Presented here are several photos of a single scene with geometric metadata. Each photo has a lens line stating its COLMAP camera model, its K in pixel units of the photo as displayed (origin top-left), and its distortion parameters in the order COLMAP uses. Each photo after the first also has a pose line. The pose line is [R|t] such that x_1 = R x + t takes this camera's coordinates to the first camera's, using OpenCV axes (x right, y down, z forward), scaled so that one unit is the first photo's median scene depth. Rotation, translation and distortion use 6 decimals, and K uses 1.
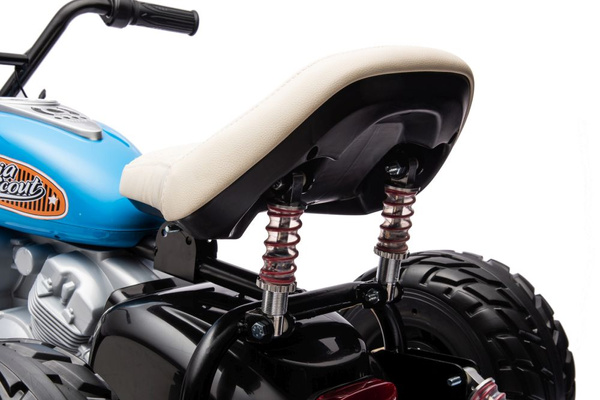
lens RADIAL K [[1034.5, 0, 253.7], [0, 1034.5, 233.3], [0, 0, 1]] dist [0.203511, 0.000000]
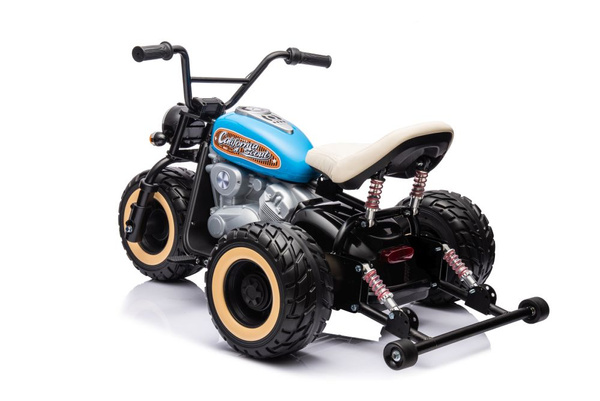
lens RADIAL K [[1077.1, 0, 295.8], [0, 1077.1, 199.3], [0, 0, 1]] dist [0.433033, 0.000000]
pose [[0.997453, 0.070883, 0.007932, -0.161929], [-0.071308, 0.993443, 0.089367, -0.171114], [-0.001546, -0.089705, 0.995967, -1.461434]]
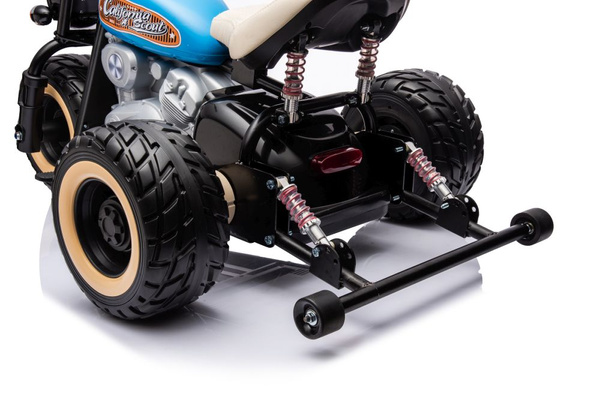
lens RADIAL K [[901.3, 0, 304.8], [0, 901.3, 199.2], [0, 0, 1]] dist [0.295207, 0.000000]
pose [[0.998009, 0.033523, -0.053428, 0.113089], [-0.022283, 0.979836, 0.198555, -0.073607], [0.059007, -0.196970, 0.978632, -0.504587]]
